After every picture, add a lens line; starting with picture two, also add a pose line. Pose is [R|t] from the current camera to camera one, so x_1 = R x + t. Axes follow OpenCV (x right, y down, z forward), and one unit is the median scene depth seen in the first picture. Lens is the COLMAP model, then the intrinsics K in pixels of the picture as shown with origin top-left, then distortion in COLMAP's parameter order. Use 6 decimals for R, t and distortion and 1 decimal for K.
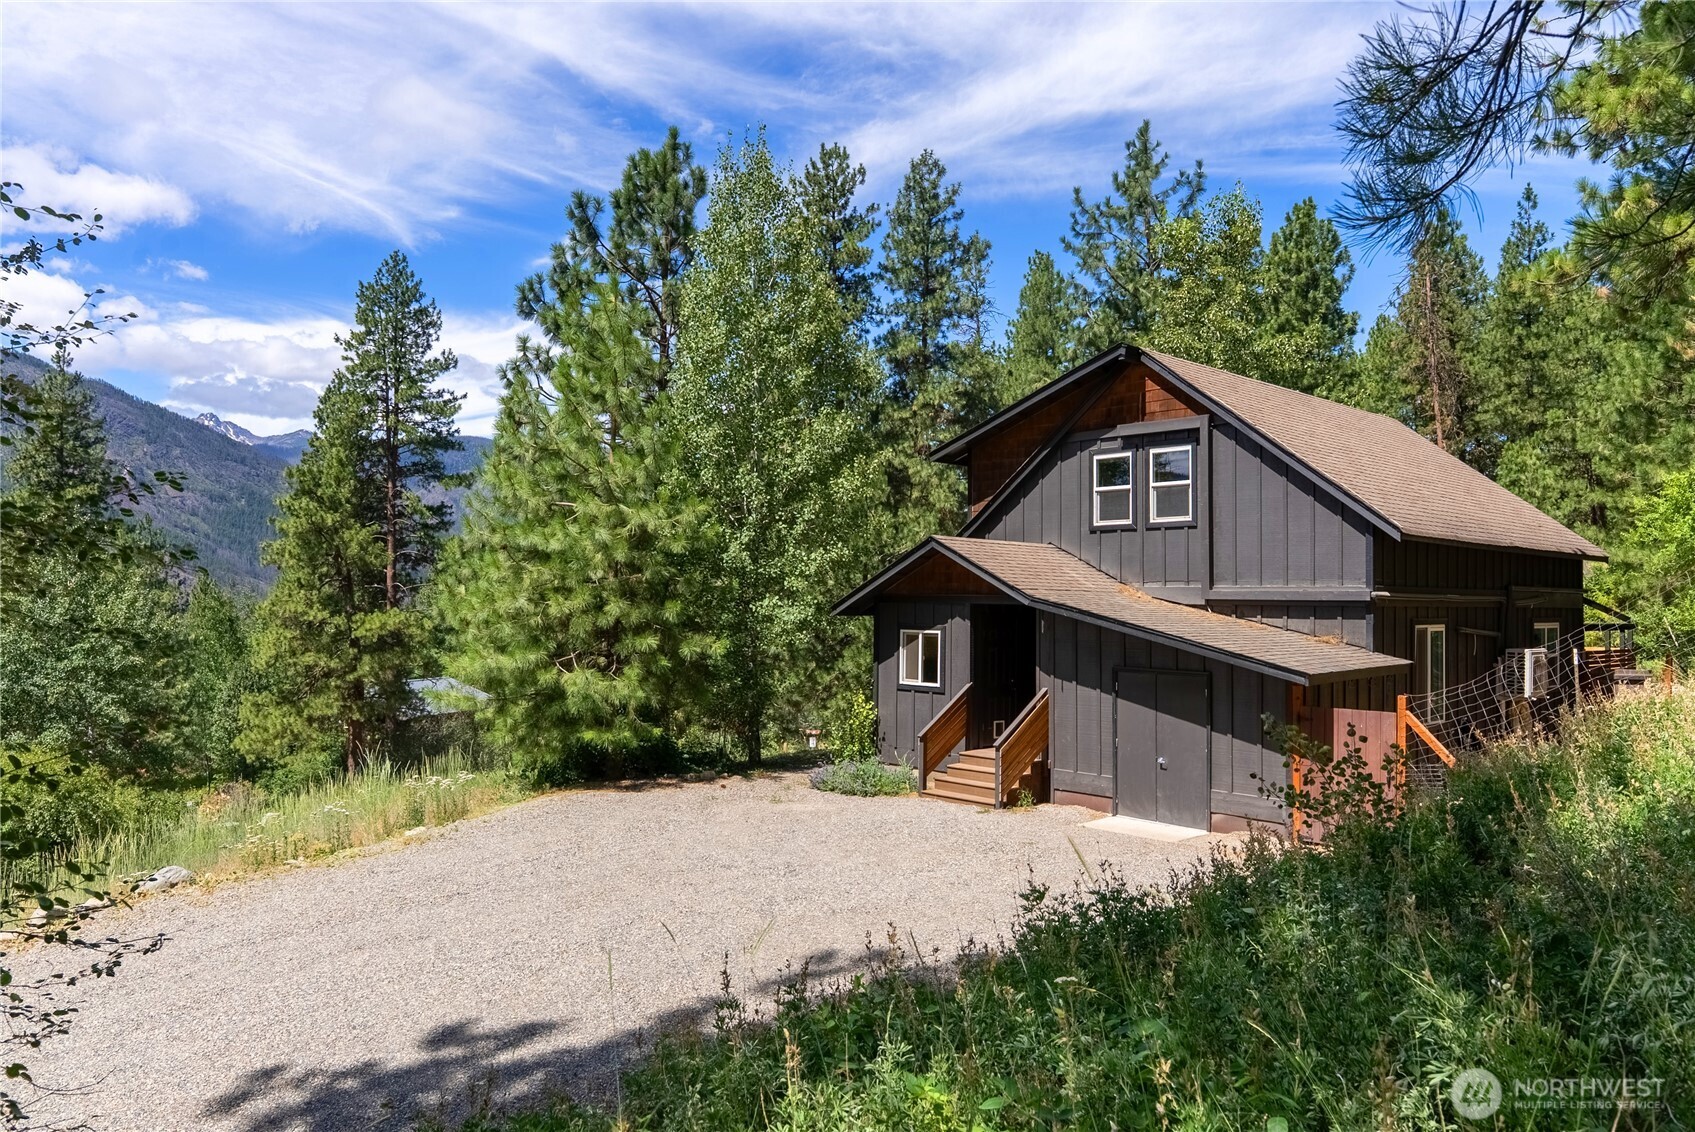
lens RADIAL K [[1149.5, 0, 850.1], [0, 1149.5, 571.3], [0, 0, 1]] dist [-0.003487, -0.020884]
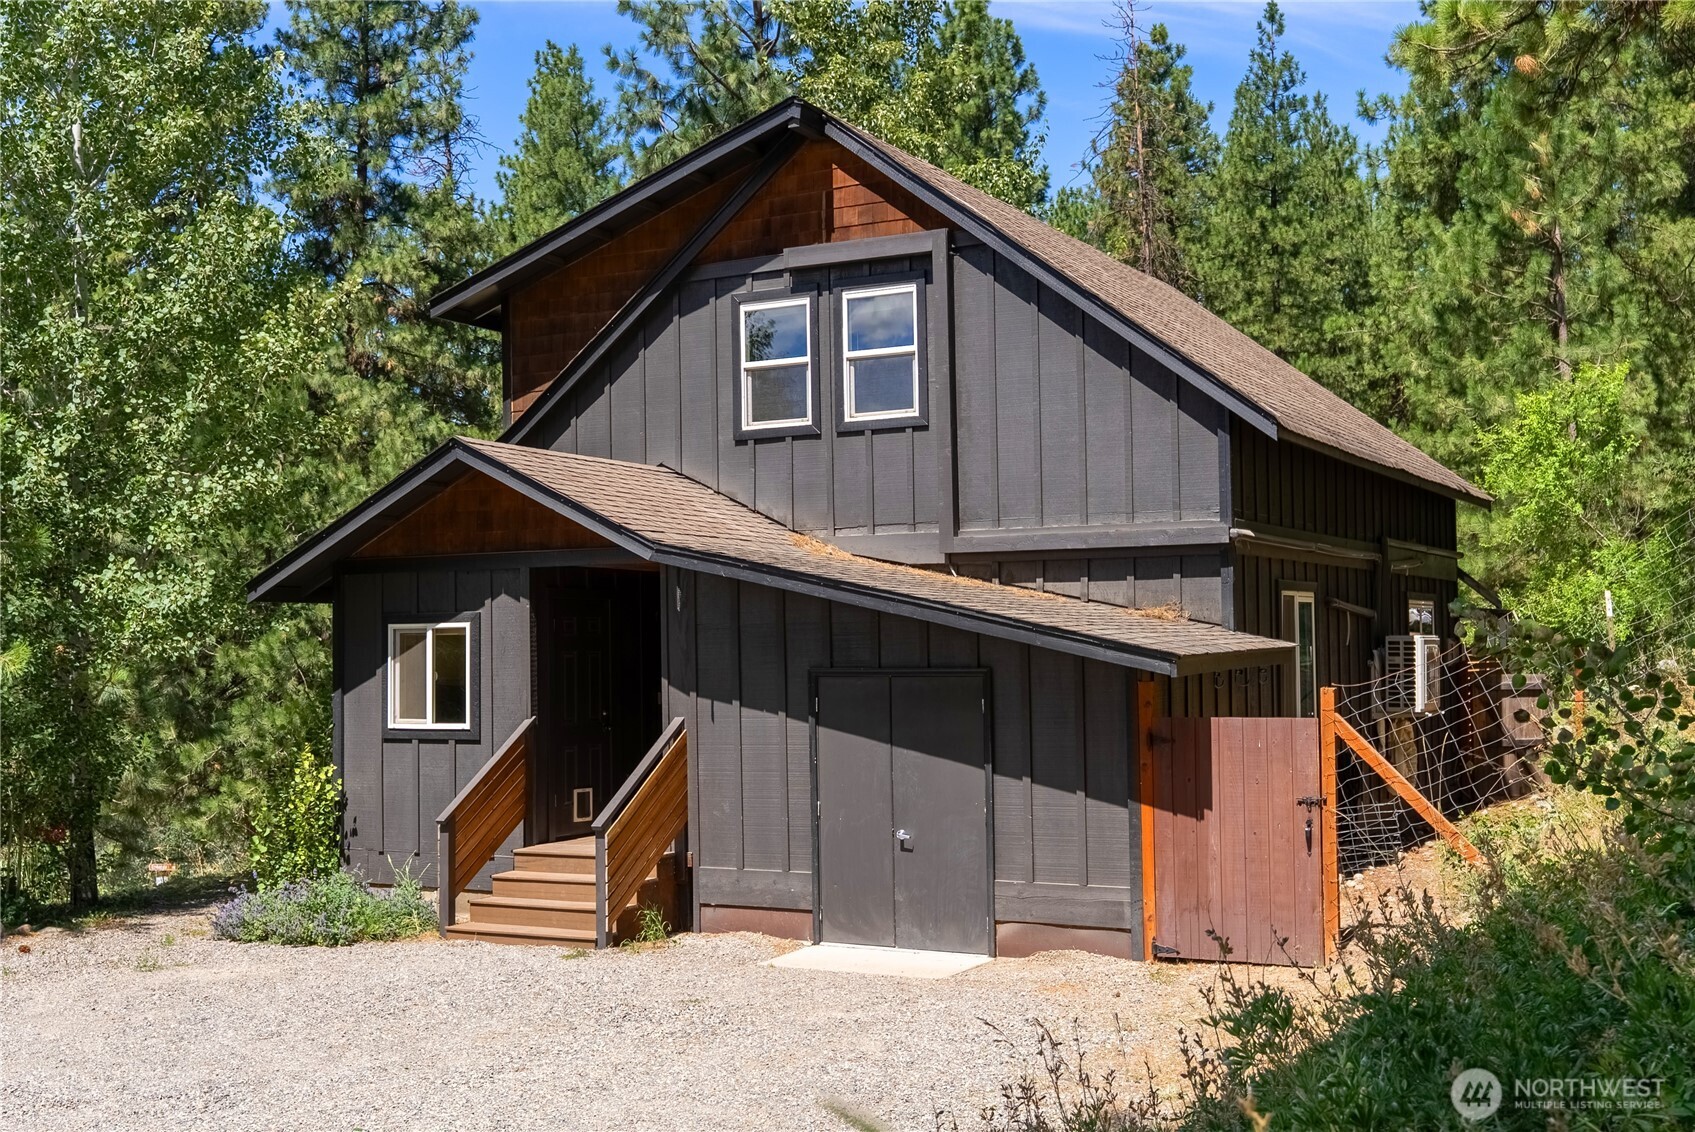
lens RADIAL K [[1865.9, 0, 847.5], [0, 1865.9, 566.0], [0, 0, 1]] dist [0.011865, -0.015870]
pose [[0.946011, -0.010248, 0.323973, -0.032279], [0.015504, 0.999787, -0.013648, 0.038616], [-0.323764, 0.017934, 0.945968, 0.132088]]
